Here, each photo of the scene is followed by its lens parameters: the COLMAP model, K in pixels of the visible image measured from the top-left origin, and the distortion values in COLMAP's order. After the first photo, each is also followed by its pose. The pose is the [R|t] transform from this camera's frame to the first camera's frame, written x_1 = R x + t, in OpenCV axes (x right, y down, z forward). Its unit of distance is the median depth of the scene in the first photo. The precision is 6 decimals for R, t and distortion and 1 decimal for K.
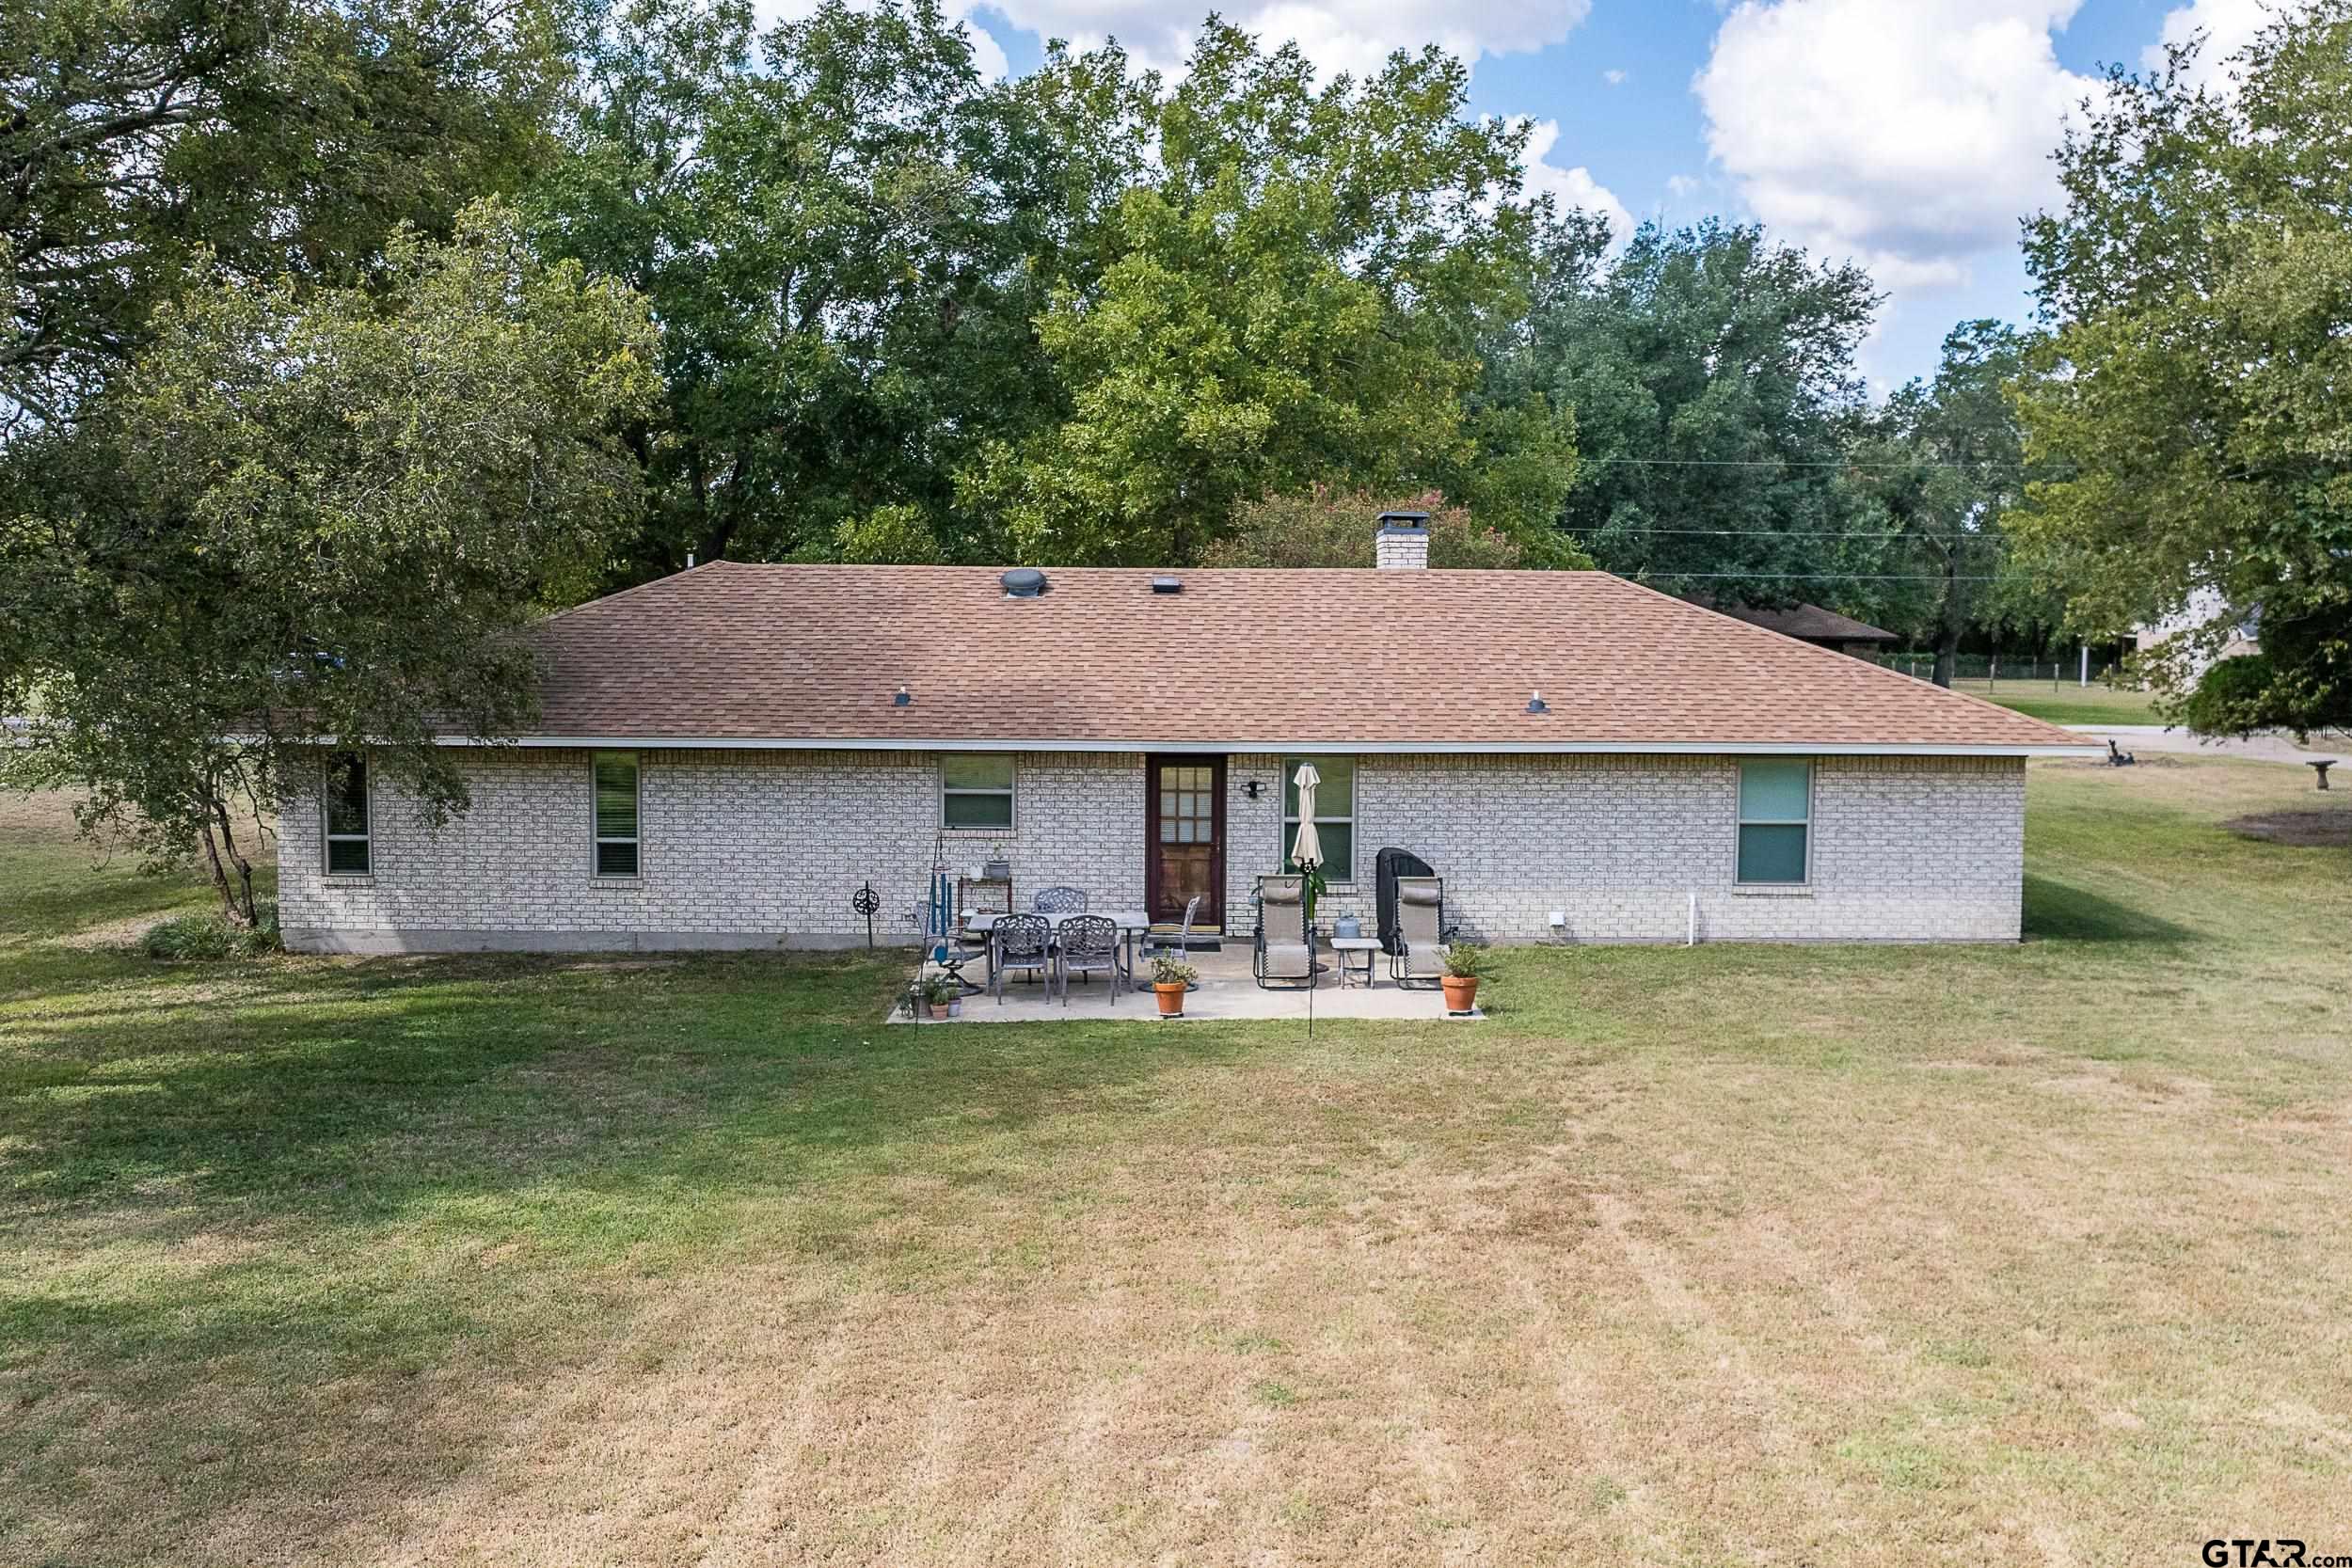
lens RADIAL K [[1723.6, 0, 1231.7], [0, 1723.6, 789.7], [0, 0, 1]] dist [0.012479, -0.083440]
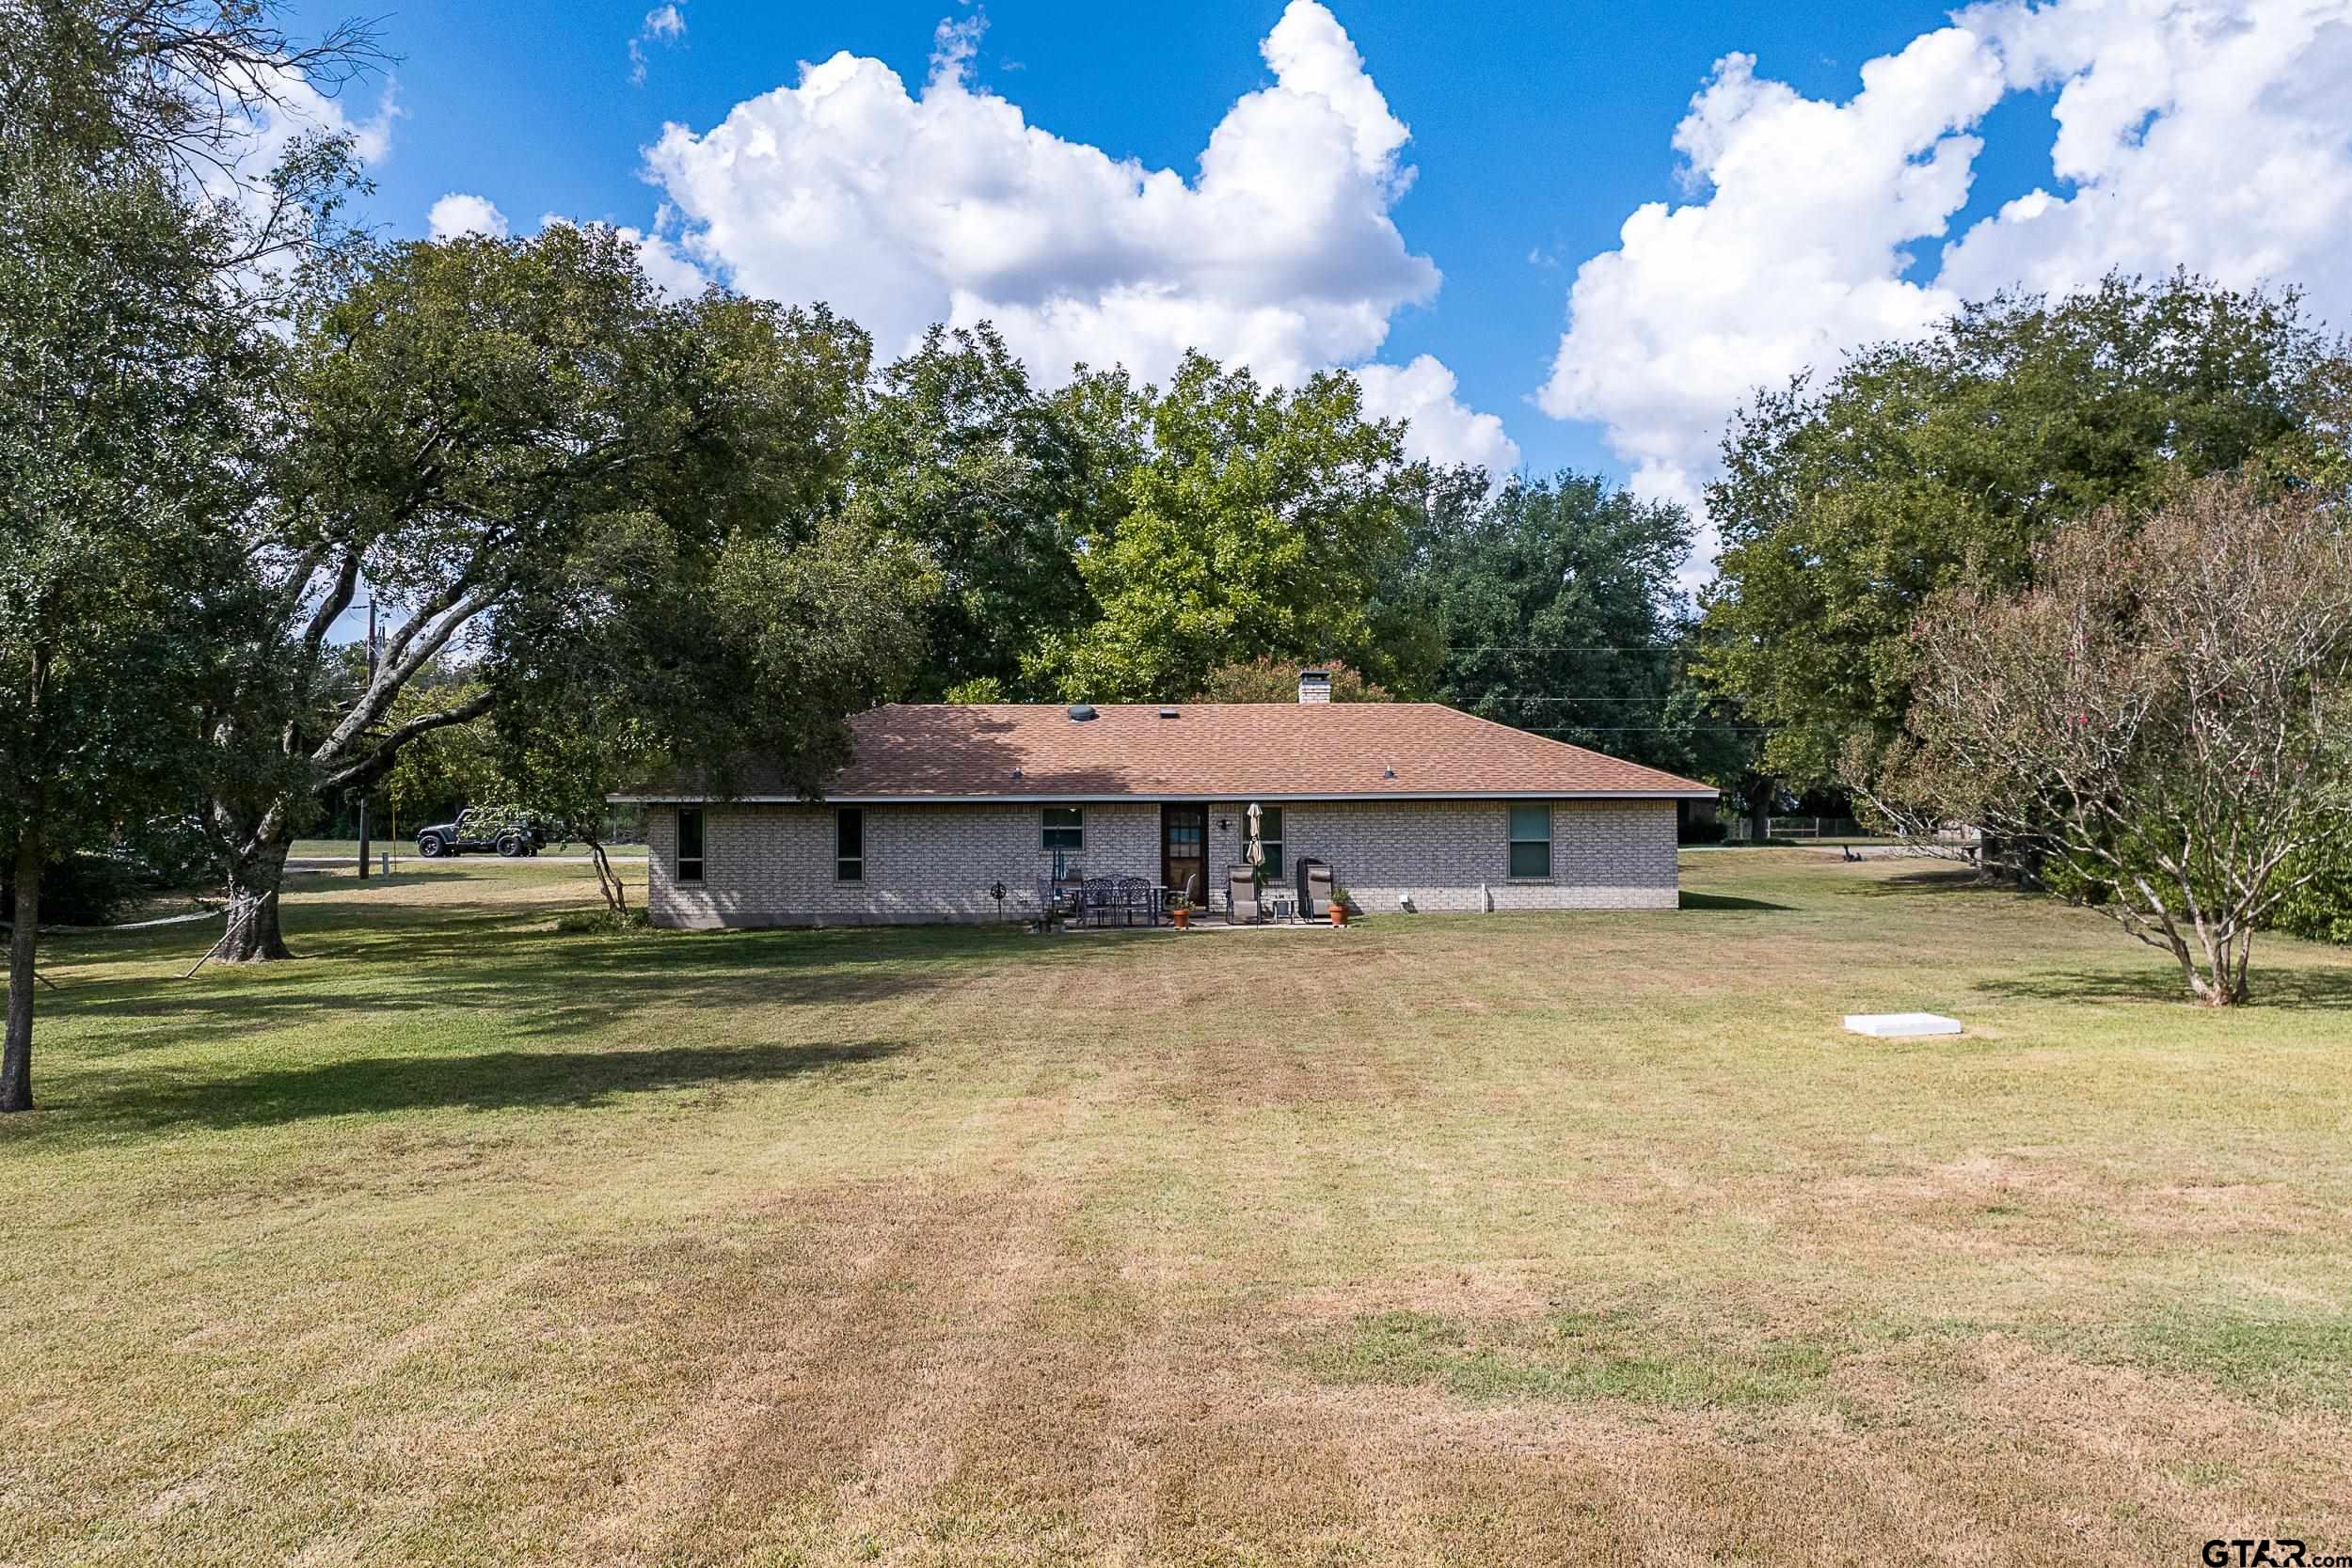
lens RADIAL K [[1723.6, 0, 1231.7], [0, 1723.6, 789.7], [0, 0, 1]] dist [0.012479, -0.083440]
pose [[0.999767, -0.011679, 0.018158, -0.007943], [0.013858, 0.992073, -0.124900, 0.137570], [-0.016556, 0.125122, 0.992003, -0.534637]]
